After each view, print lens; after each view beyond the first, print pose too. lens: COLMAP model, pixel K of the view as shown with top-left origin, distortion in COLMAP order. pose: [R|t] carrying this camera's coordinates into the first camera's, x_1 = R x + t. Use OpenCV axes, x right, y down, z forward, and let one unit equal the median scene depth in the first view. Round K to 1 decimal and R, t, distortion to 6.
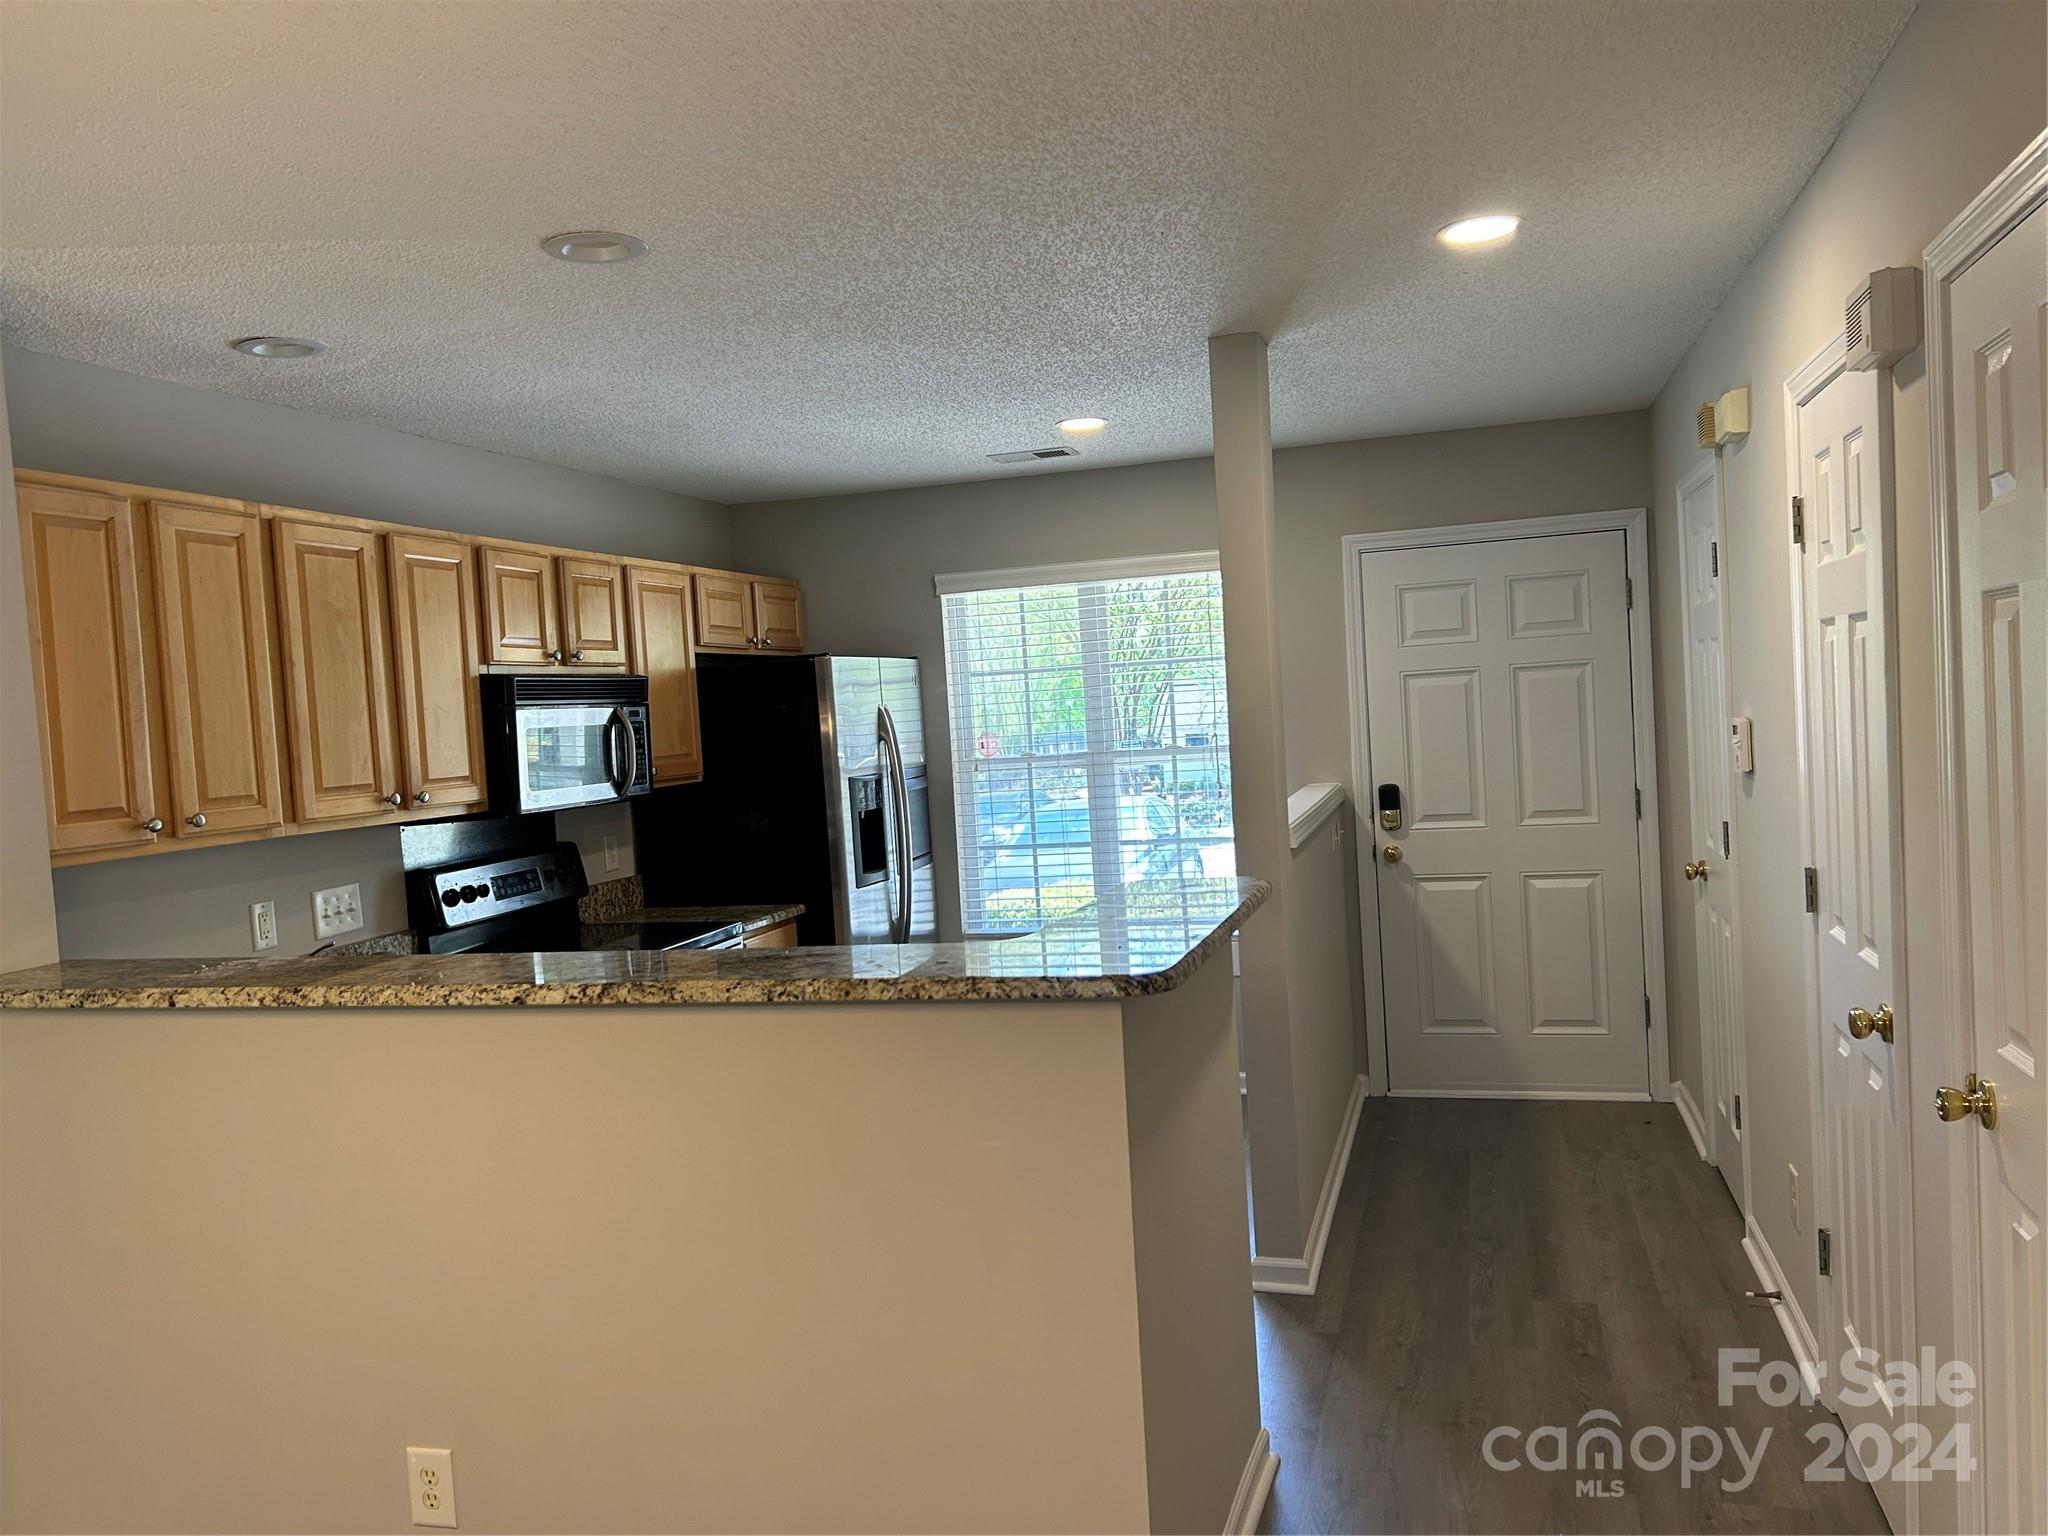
lens RADIAL K [[1559.9, 0, 1041.1], [0, 1559.9, 772.1], [0, 0, 1]] dist [0.080123, -0.072274]
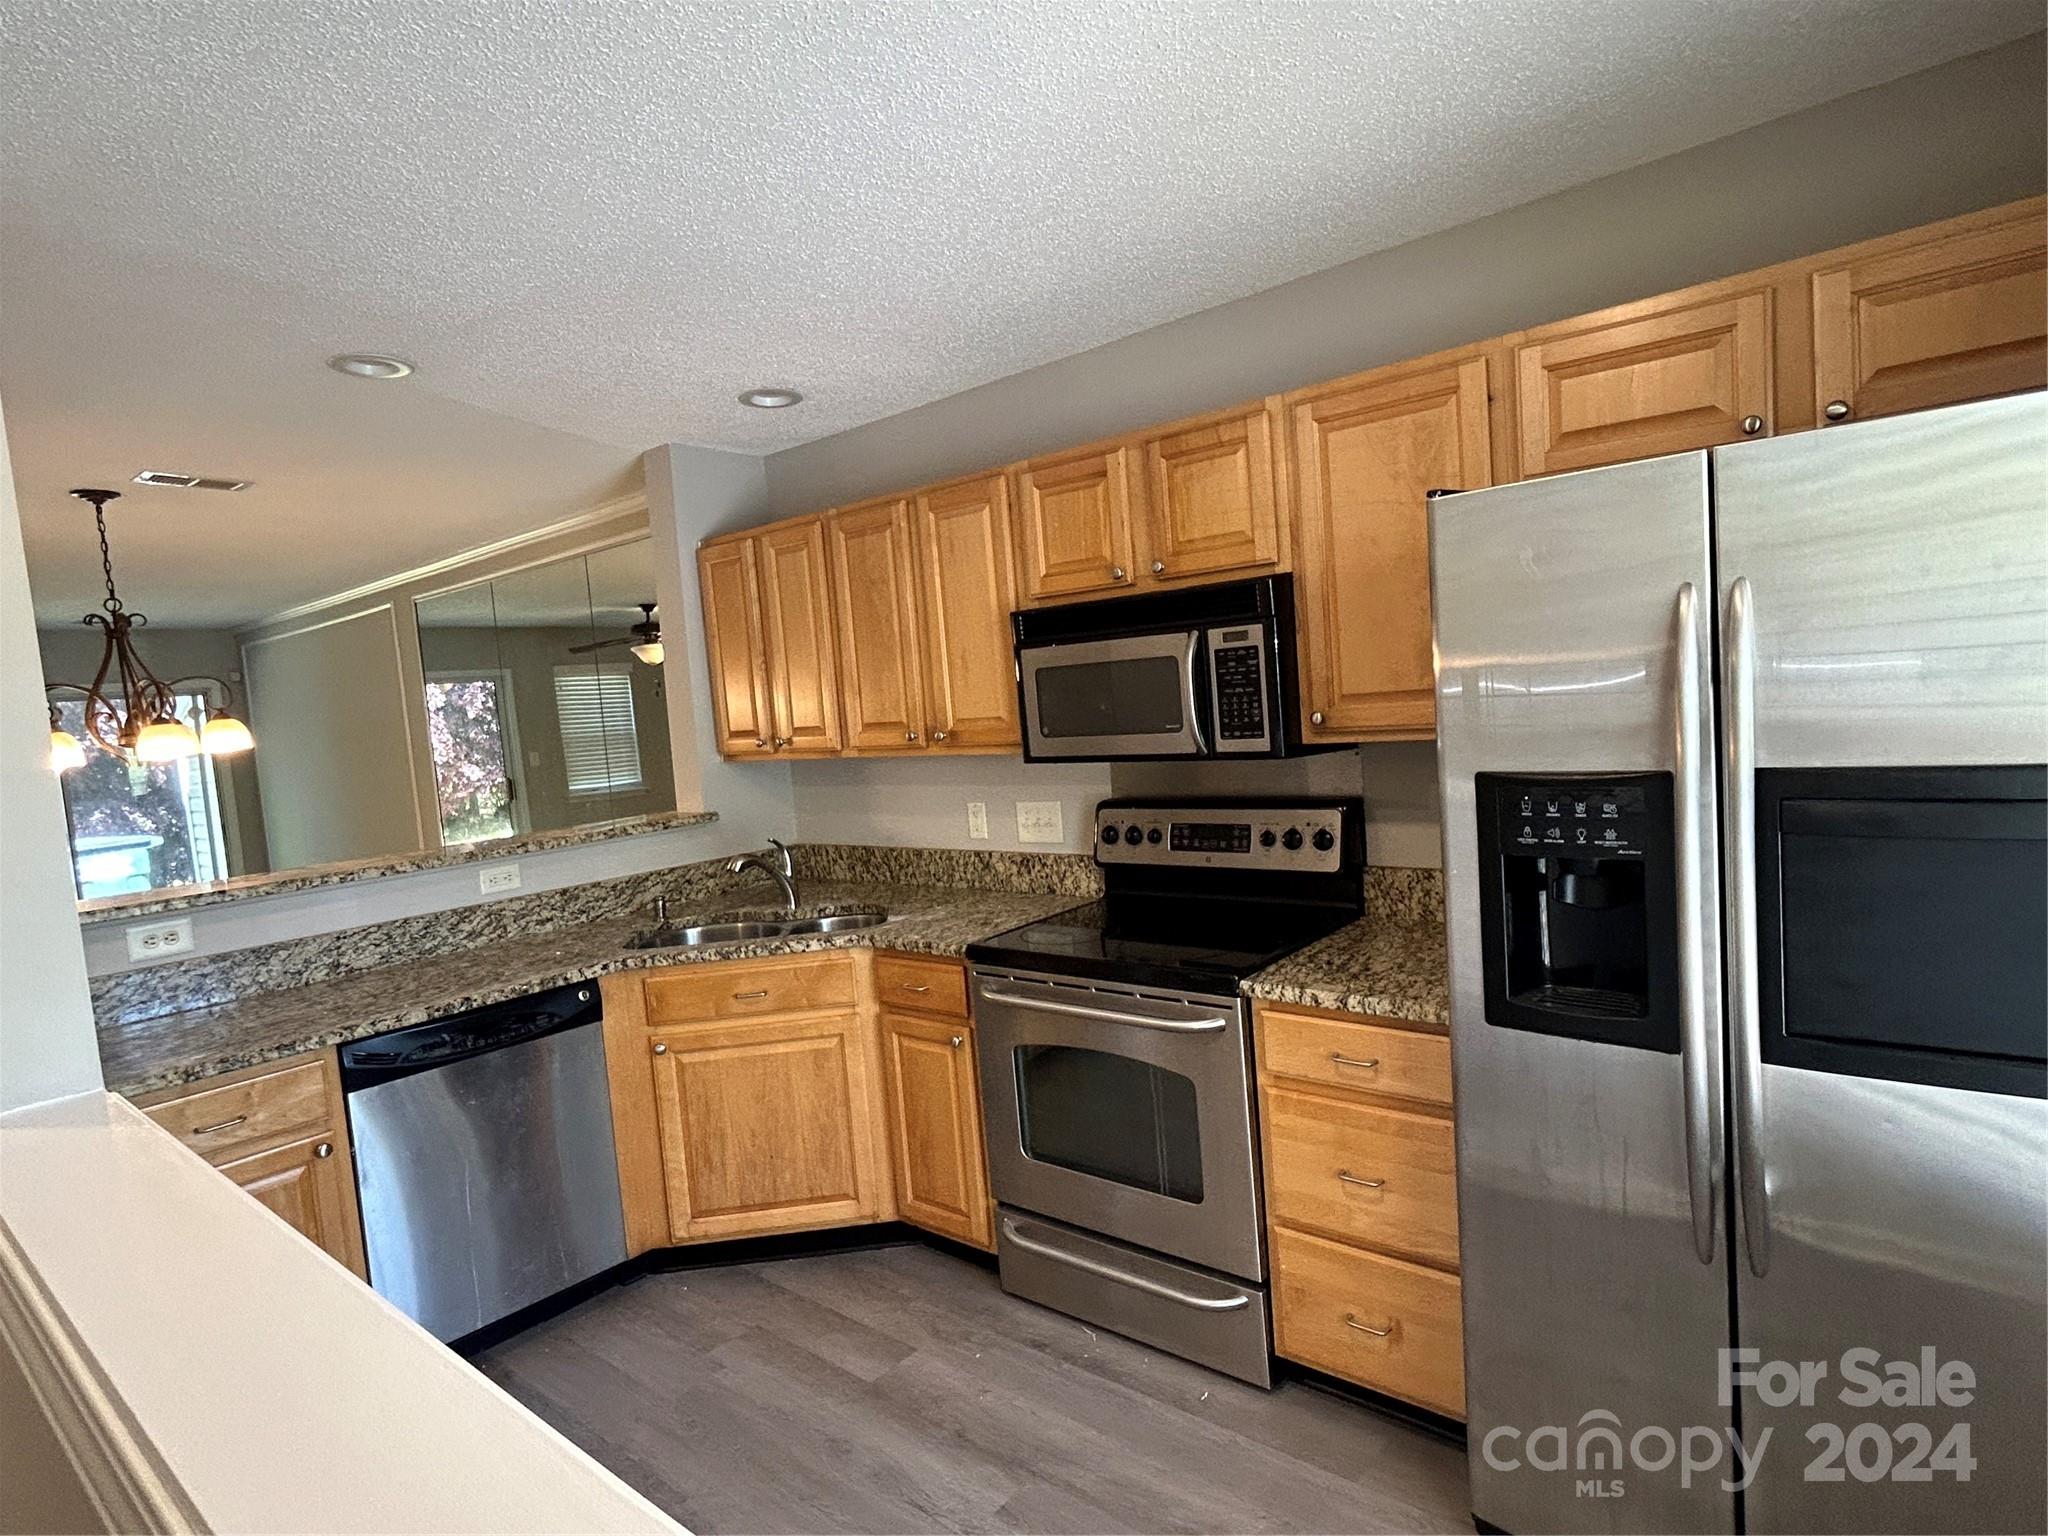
lens RADIAL K [[1092.9, 0, 1021.8], [0, 1092.9, 775.2], [0, 0, 1]] dist [-0.000606, -0.000263]
pose [[-0.406644, 0.158499, -0.899733, 0.211495], [0.060545, 0.987346, 0.146569, -0.049857], [0.911578, 0.005127, -0.411095, 1.041486]]
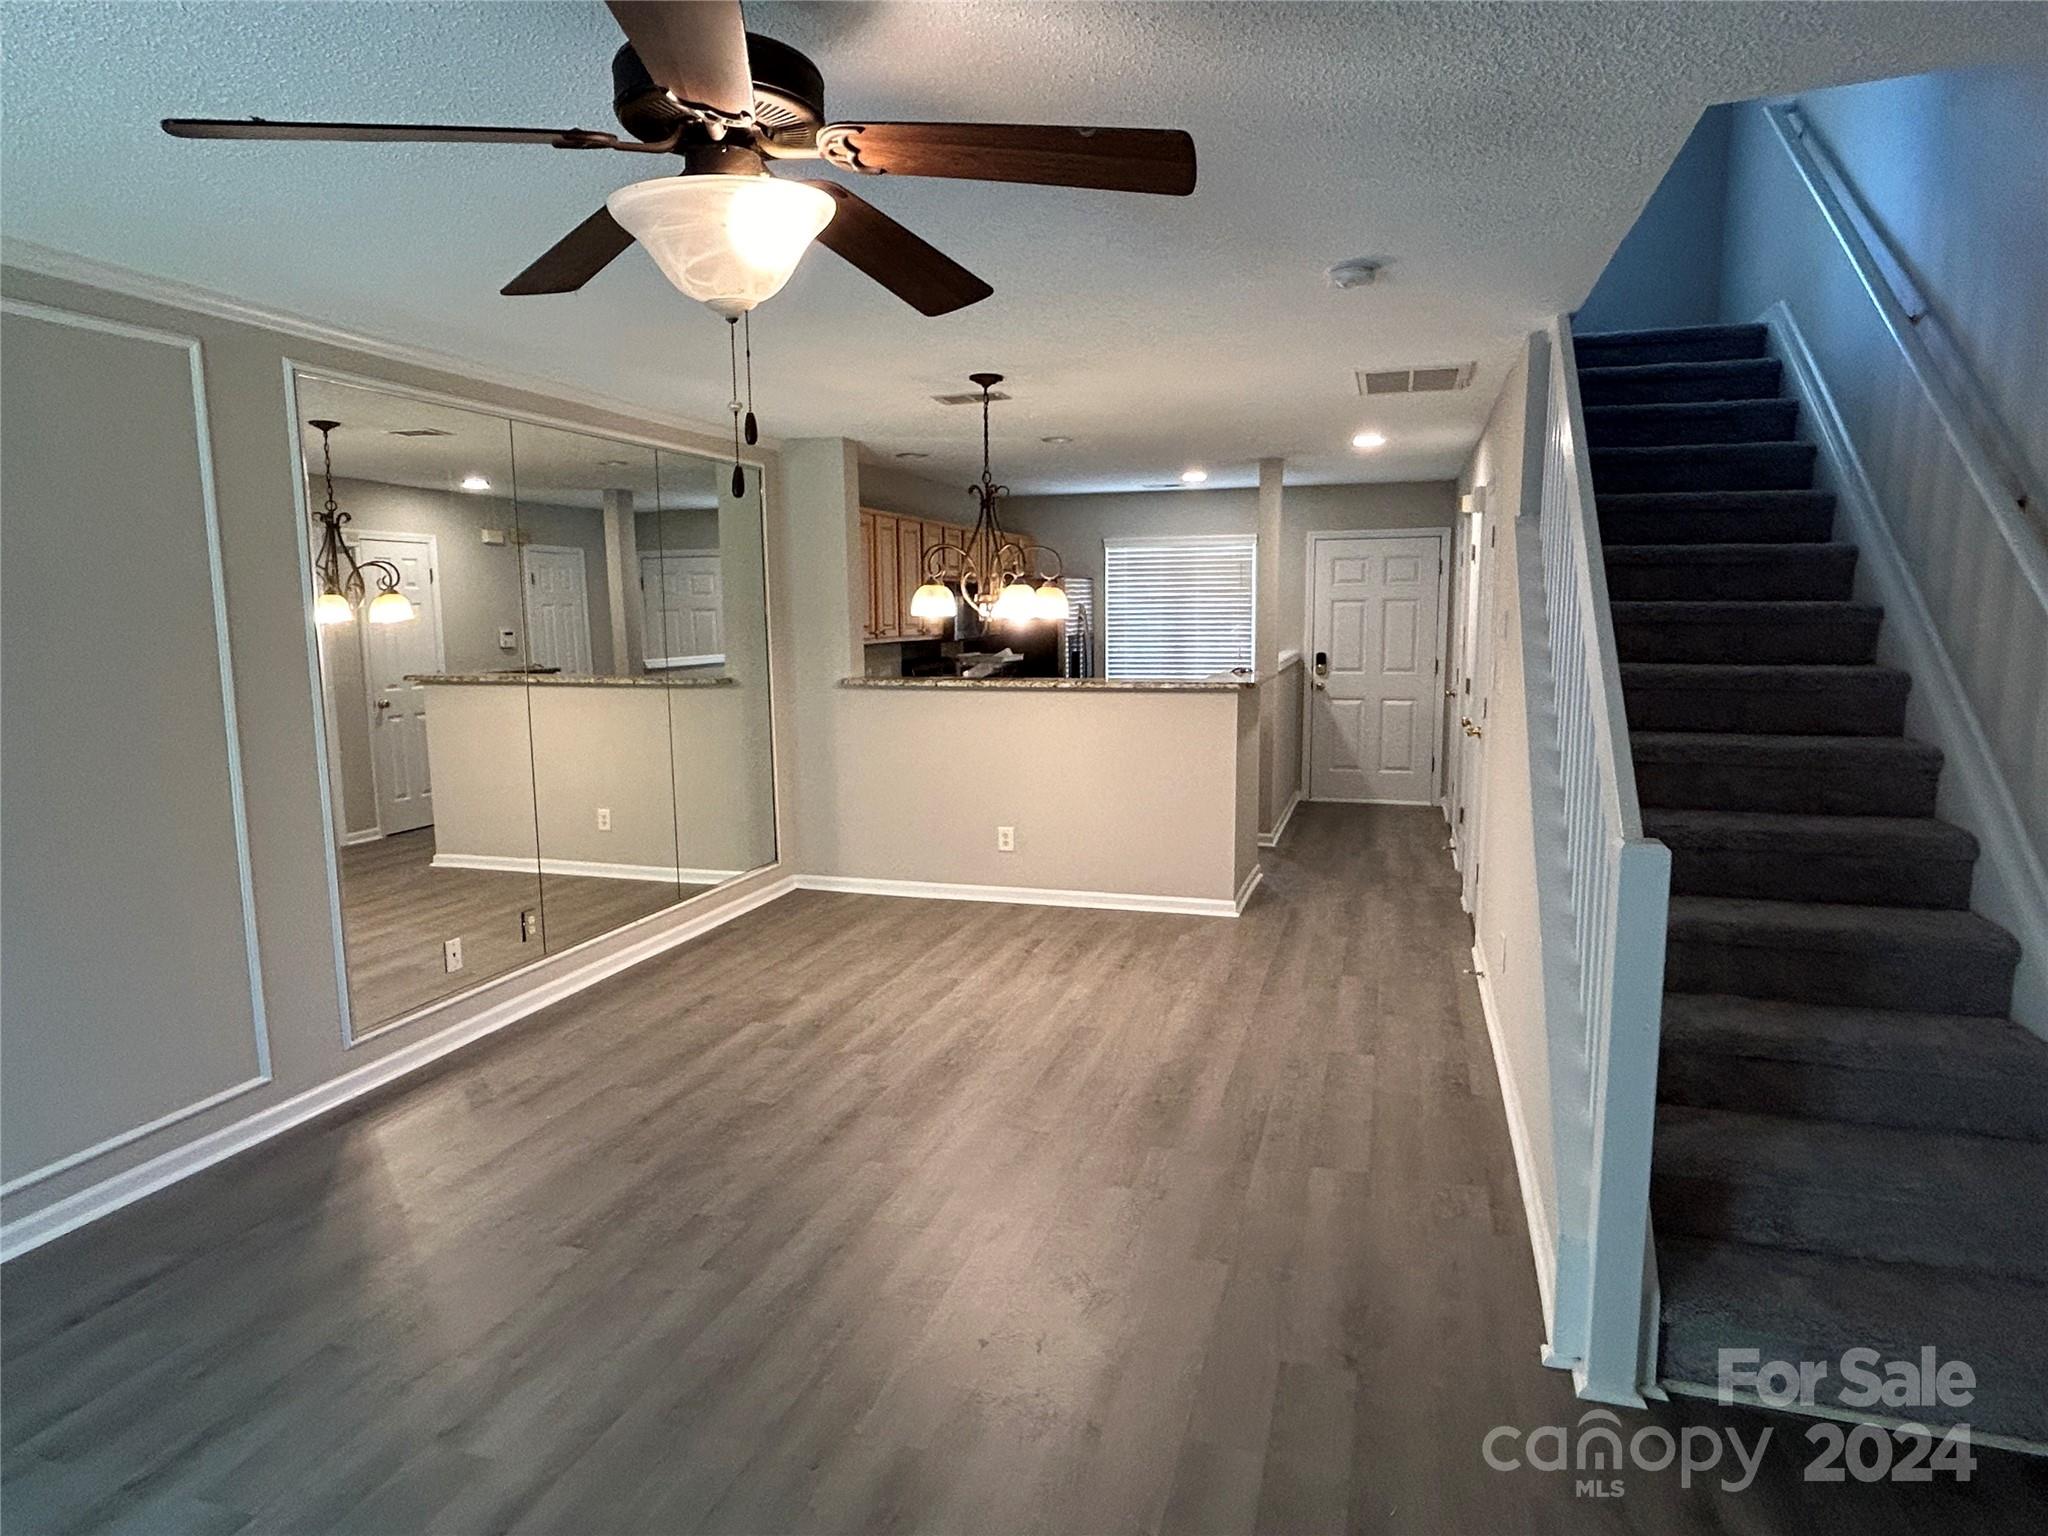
lens RADIAL K [[1221.8, 0, 1008.3], [0, 1221.8, 783.5], [0, 0, 1]] dist [-0.013212, -0.001738]
pose [[0.998250, 0.051963, -0.028235, -0.148843], [-0.048908, 0.993801, 0.099833, 0.041540], [0.033248, -0.098278, 0.994603, -0.692107]]
